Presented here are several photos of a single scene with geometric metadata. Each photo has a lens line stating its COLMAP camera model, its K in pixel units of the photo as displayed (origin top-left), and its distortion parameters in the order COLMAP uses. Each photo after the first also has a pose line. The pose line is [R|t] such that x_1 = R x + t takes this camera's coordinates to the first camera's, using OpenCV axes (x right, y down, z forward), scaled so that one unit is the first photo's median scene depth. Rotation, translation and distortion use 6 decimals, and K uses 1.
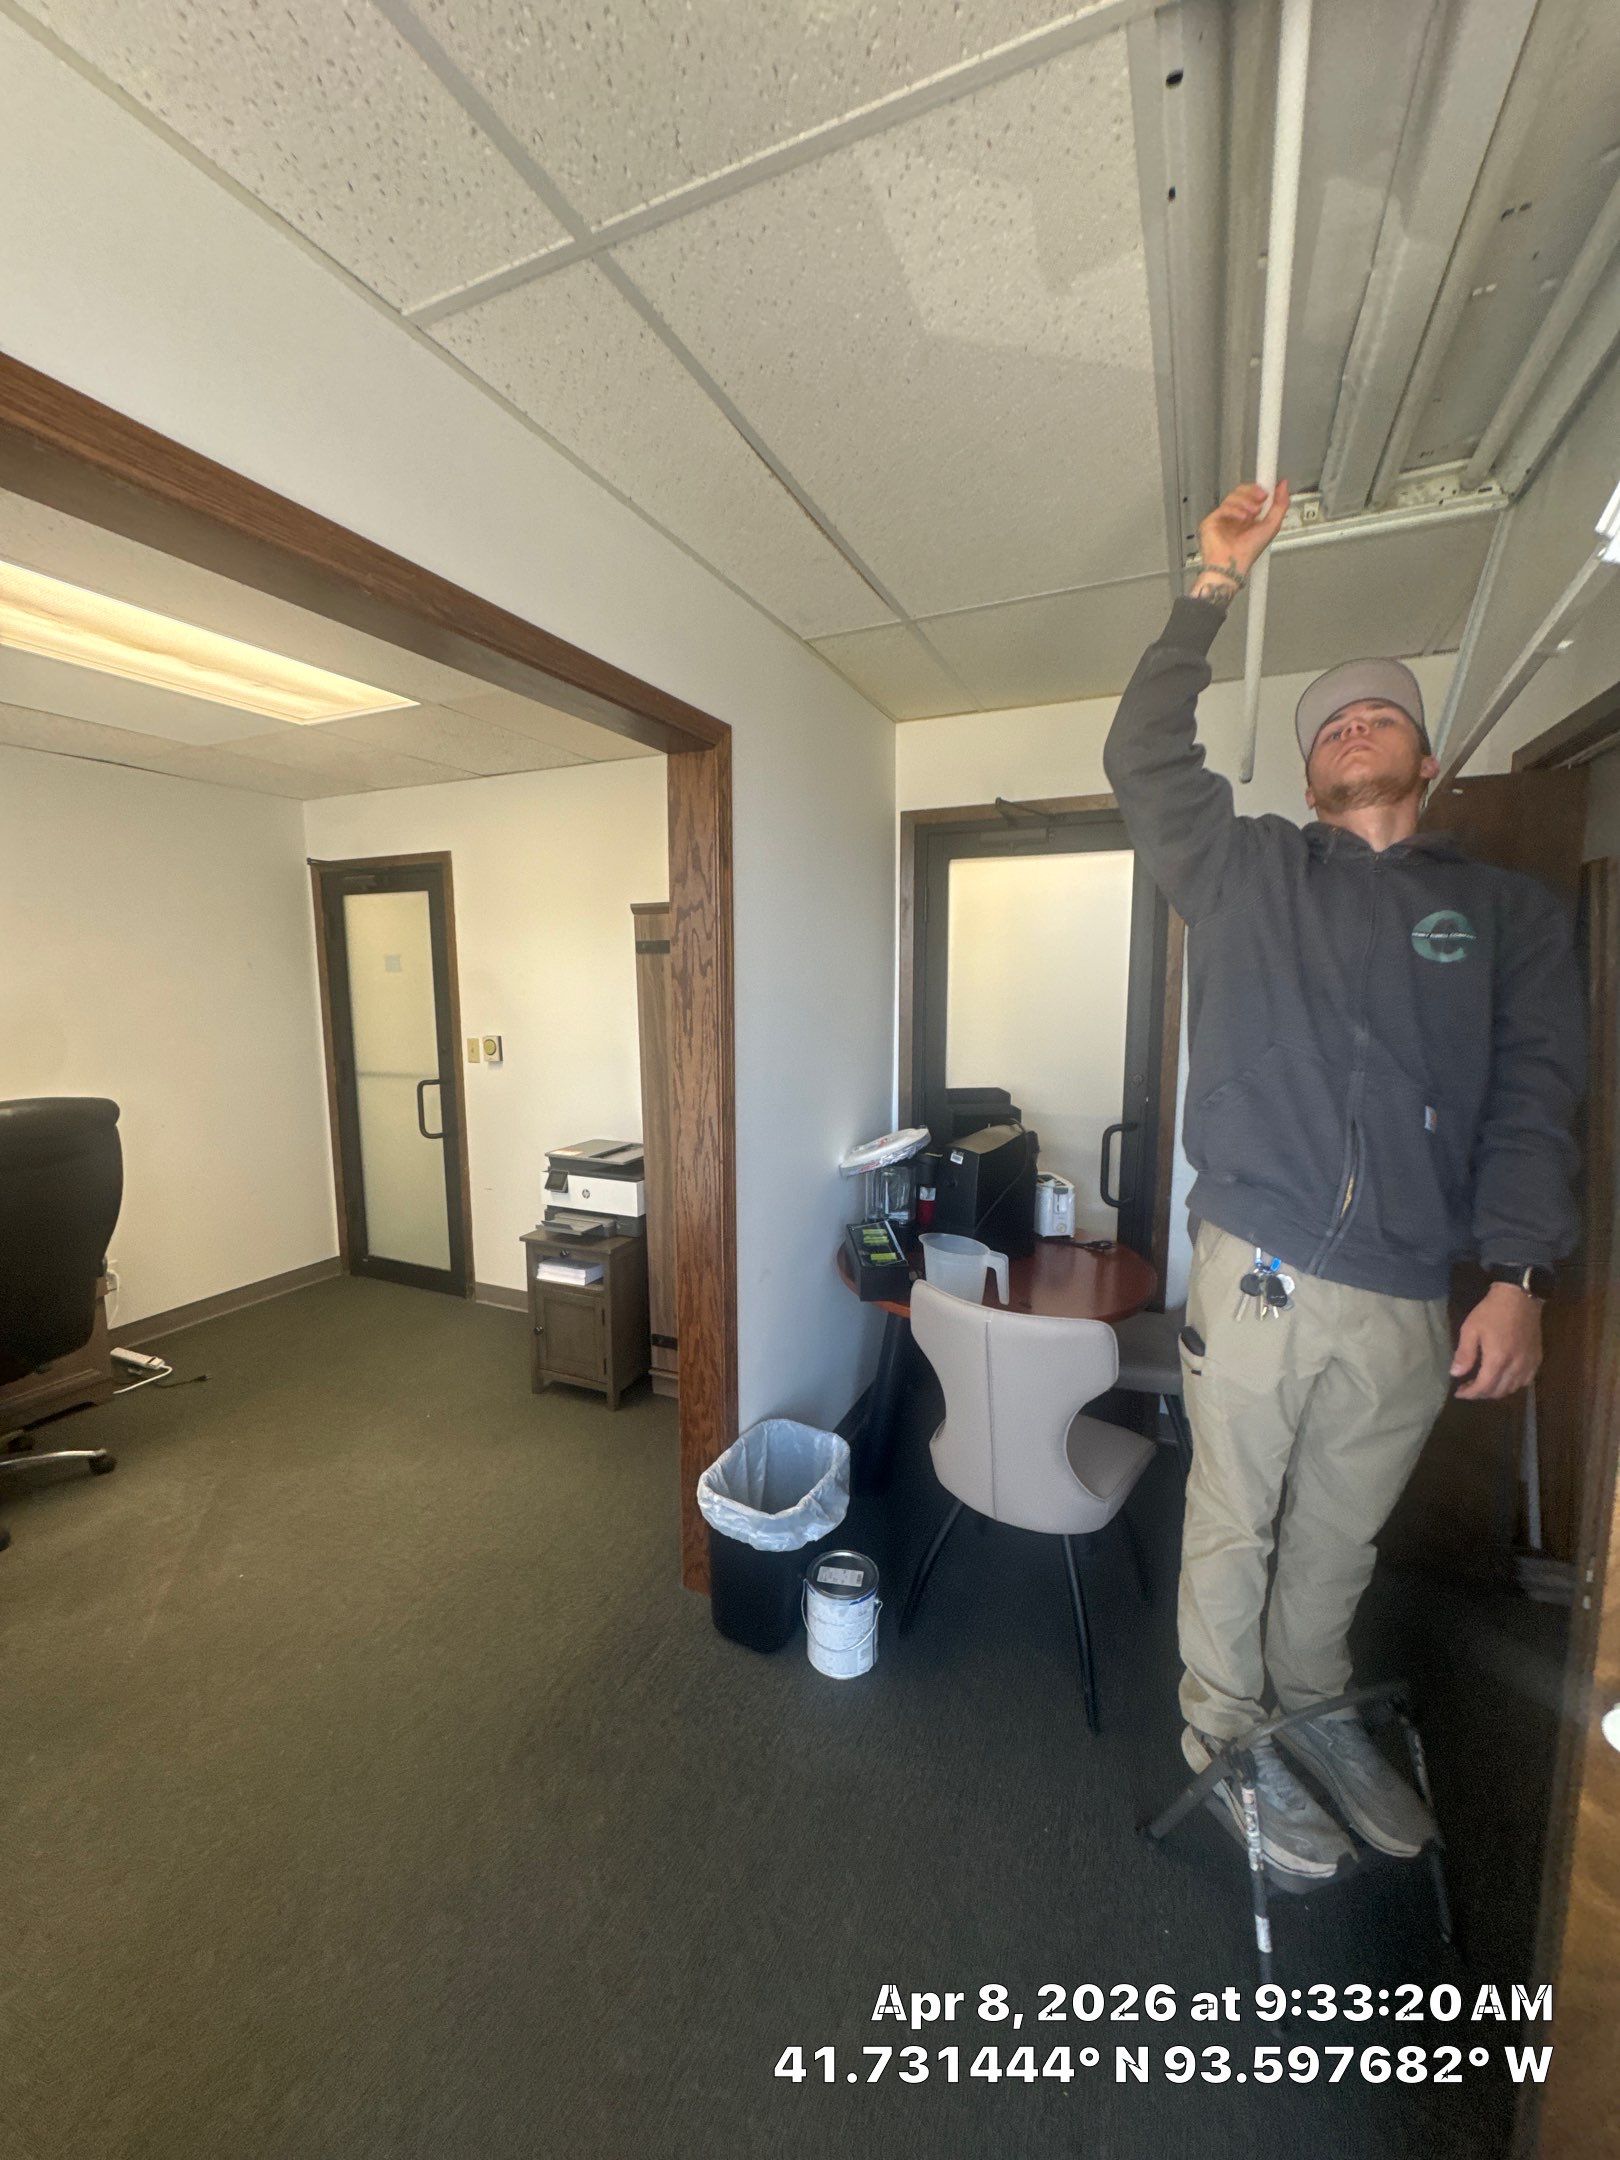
lens RADIAL K [[862.5, 0, 810.0], [0, 862.5, 1080.0], [0, 0, 1]] dist [0.000669, 0.000039]
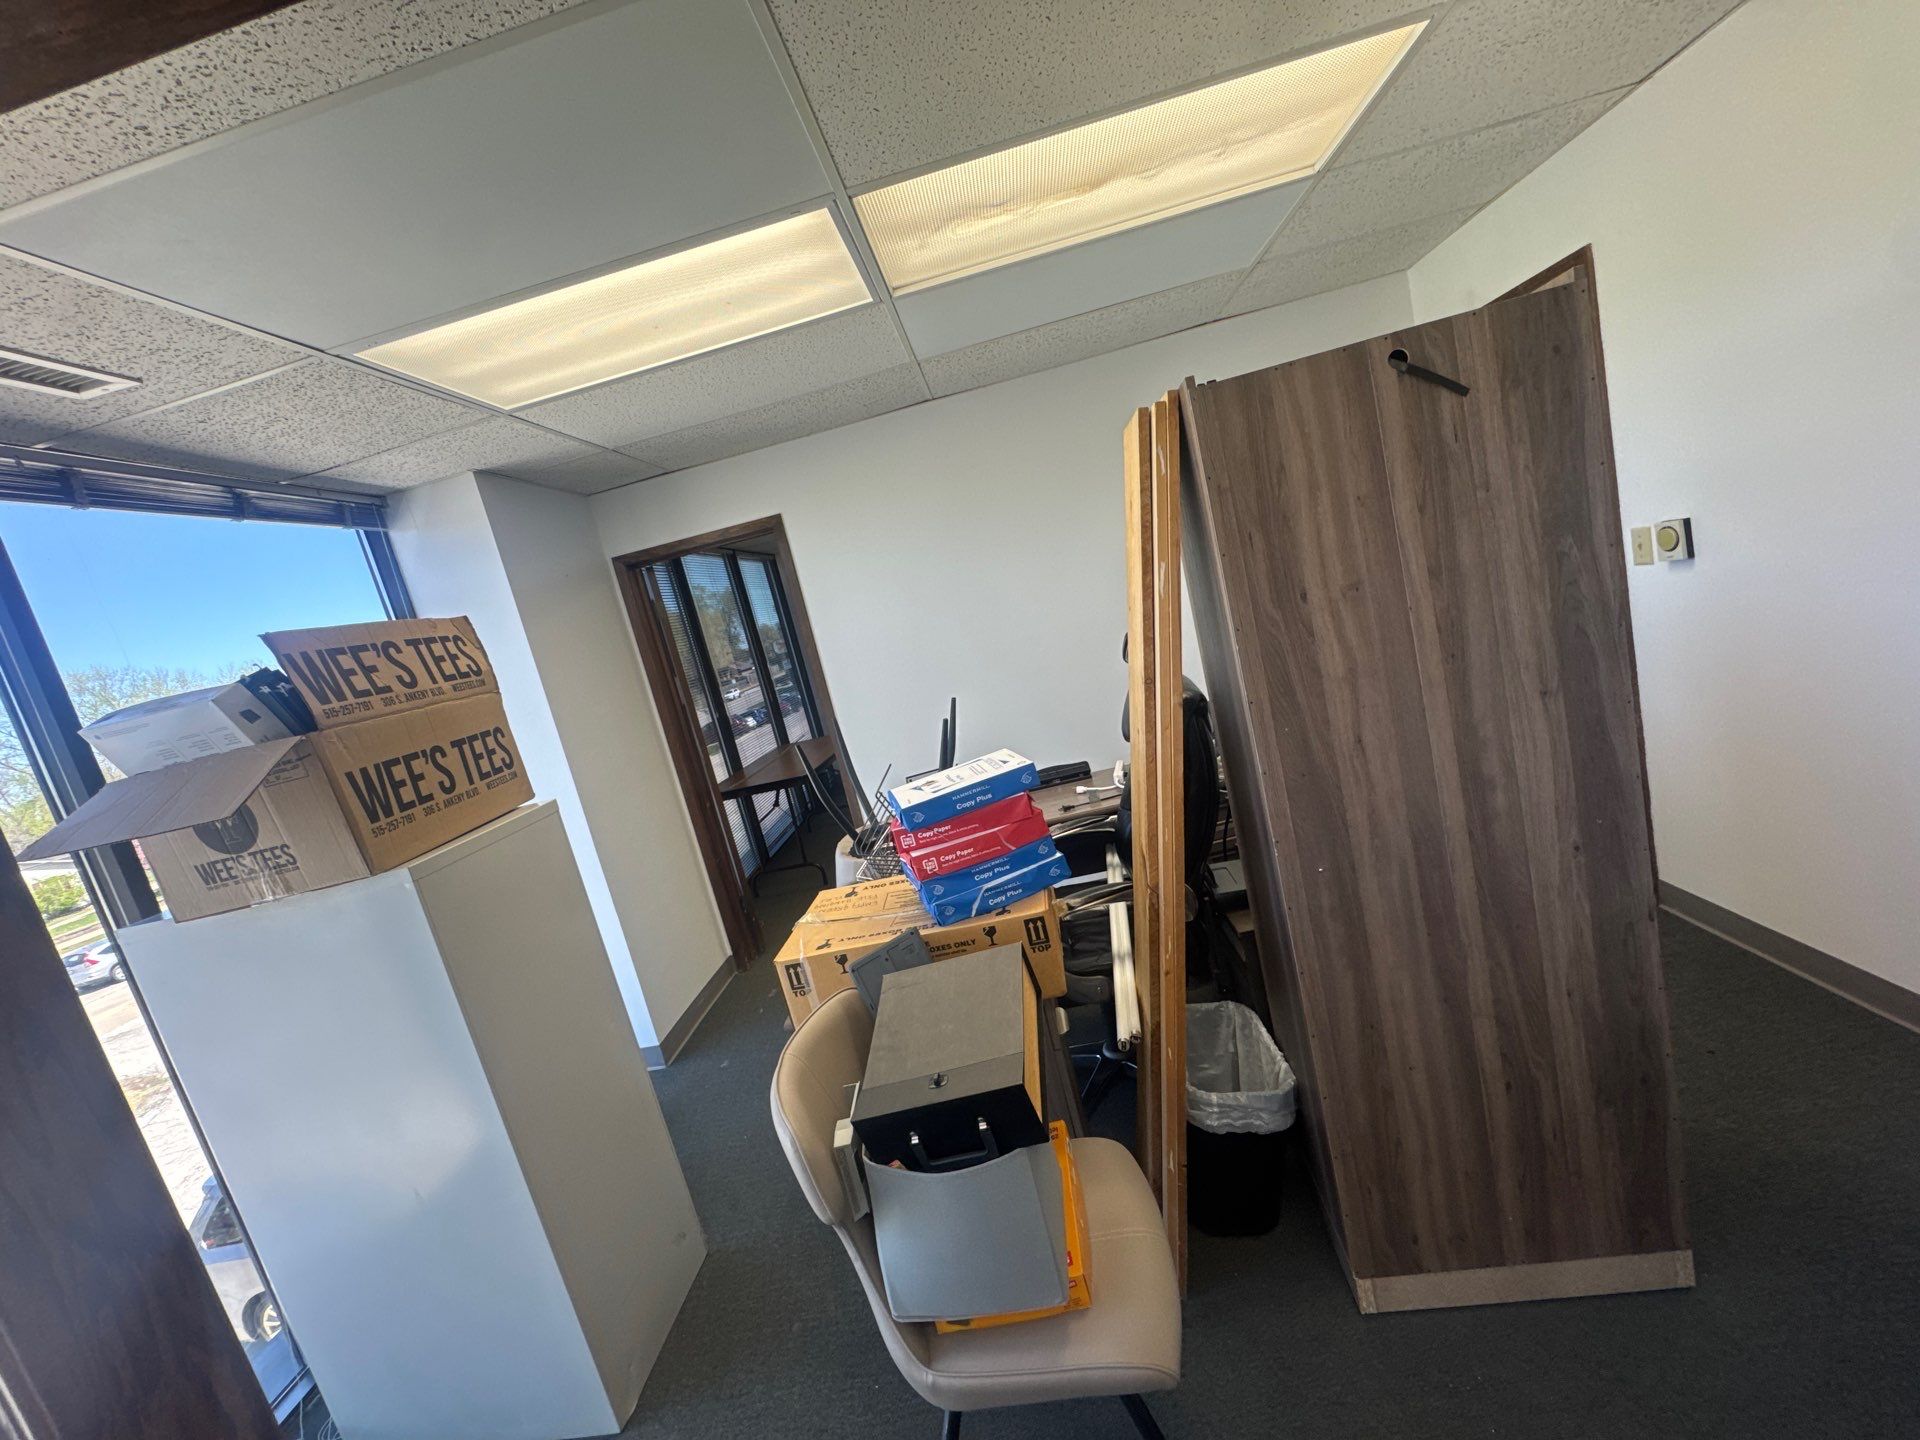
lens RADIAL K [[763.4, 0, 960.0], [0, 763.4, 720.0], [0, 0, 1]] dist [0.000720, -0.000068]
pose [[0.353346, 0.067340, -0.933066, -0.021365], [0.119565, 0.985975, 0.116437, -0.034544], [0.927820, -0.152705, 0.340339, 0.303883]]
